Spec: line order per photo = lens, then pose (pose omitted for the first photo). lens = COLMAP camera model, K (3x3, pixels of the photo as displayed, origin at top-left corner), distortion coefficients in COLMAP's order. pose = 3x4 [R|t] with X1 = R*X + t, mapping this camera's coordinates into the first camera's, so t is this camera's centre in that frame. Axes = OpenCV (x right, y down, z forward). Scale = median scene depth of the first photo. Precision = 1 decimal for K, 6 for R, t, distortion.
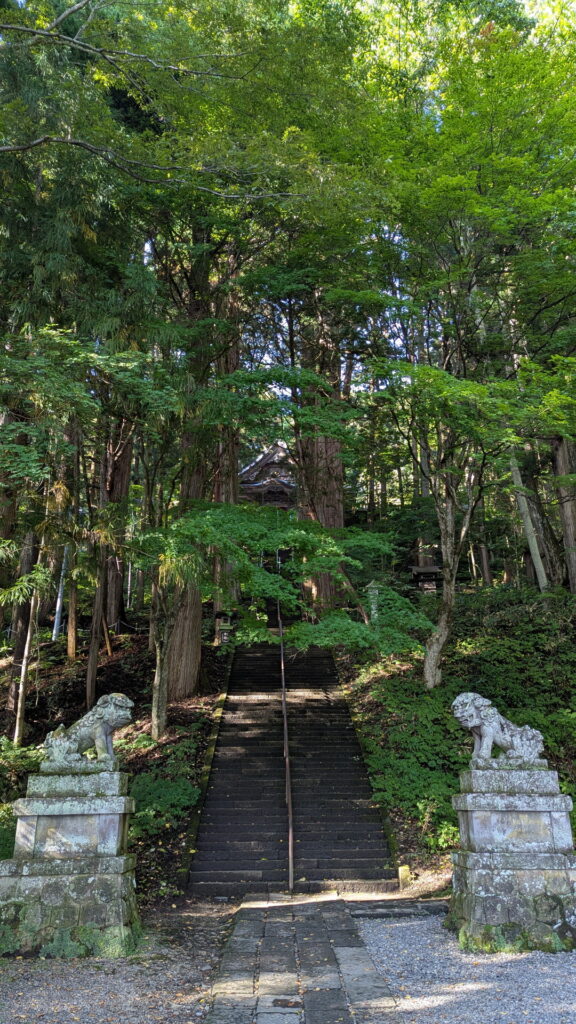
lens RADIAL K [[729.4, 0, 292.3], [0, 729.4, 518.2], [0, 0, 1]] dist [0.038746, -0.017354]
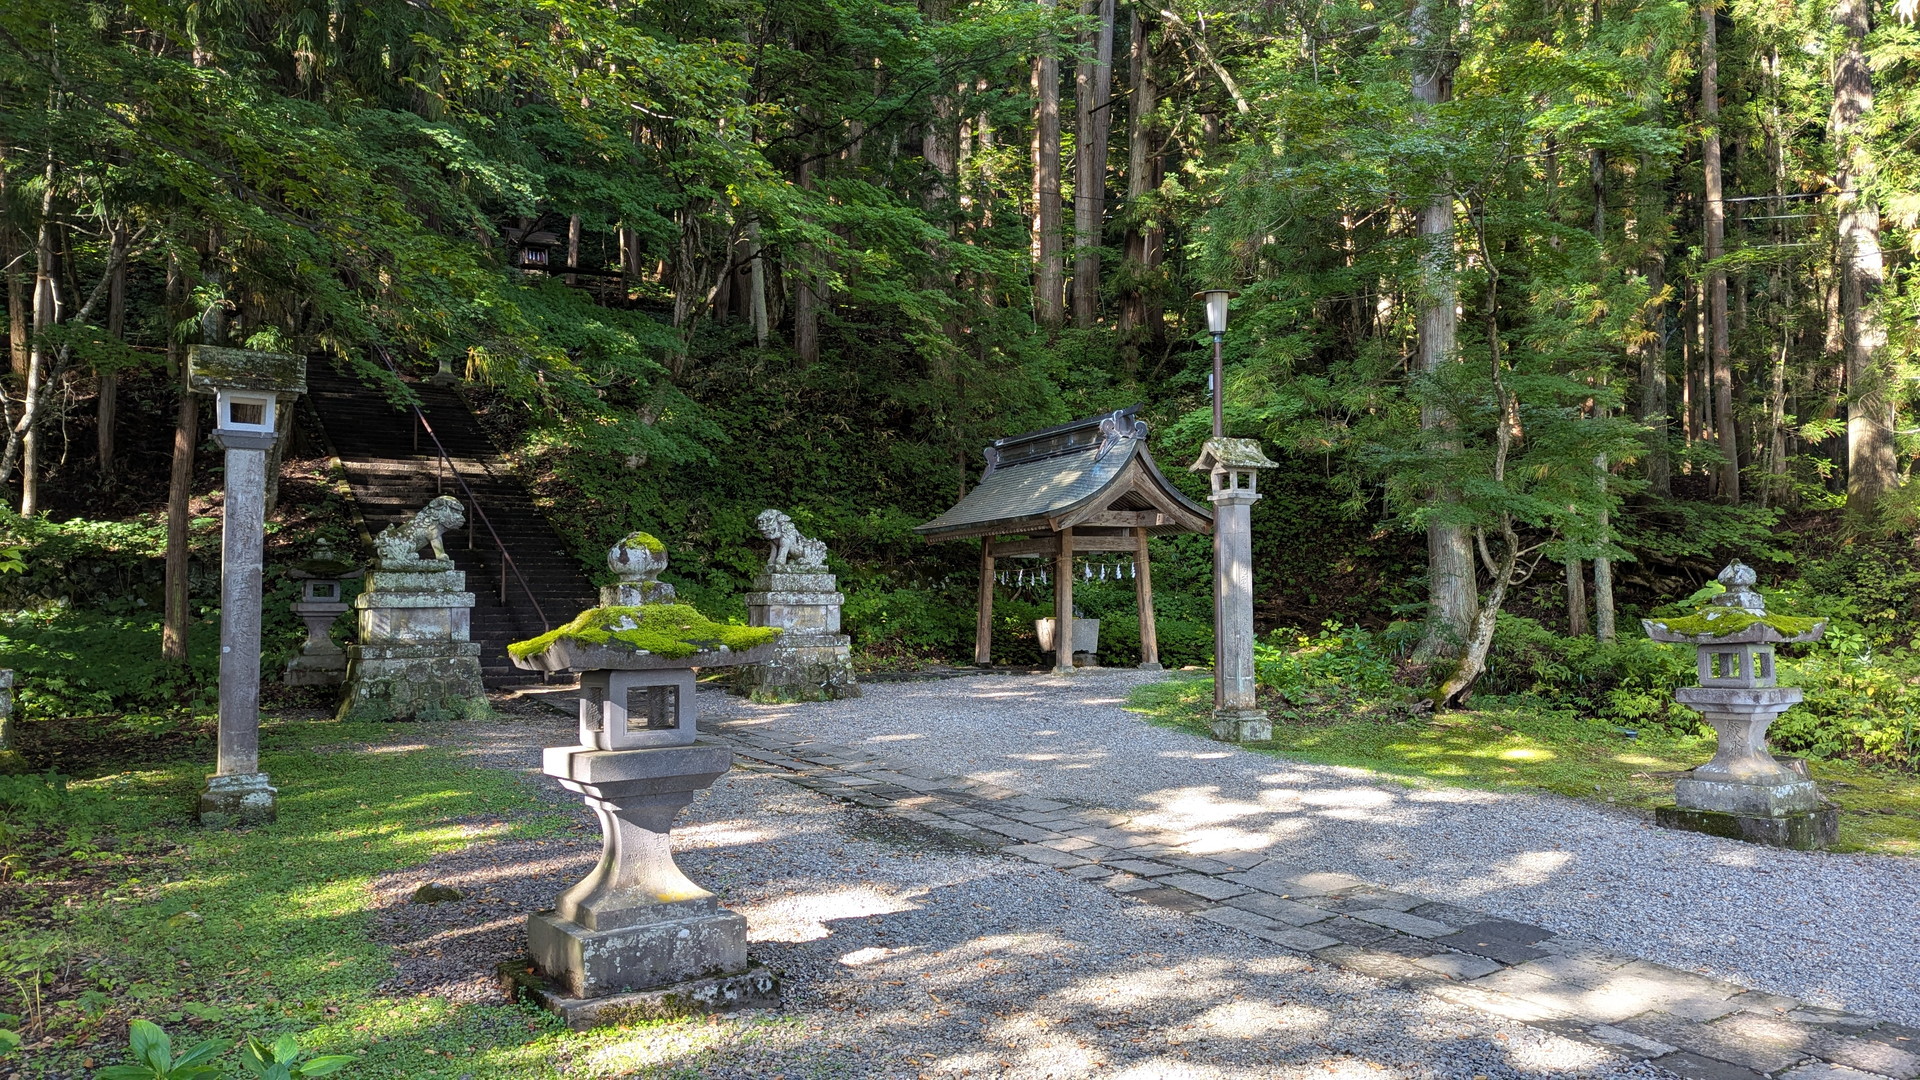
lens RADIAL K [[1367.6, 0, 969.8], [0, 1367.6, 542.2], [0, 0, 1]] dist [0.038746, -0.017354]
pose [[0.845299, 0.026616, 0.533630, -0.685487], [-0.193924, 0.945934, 0.260006, -0.352491], [-0.497858, -0.323266, 0.804758, -0.951927]]
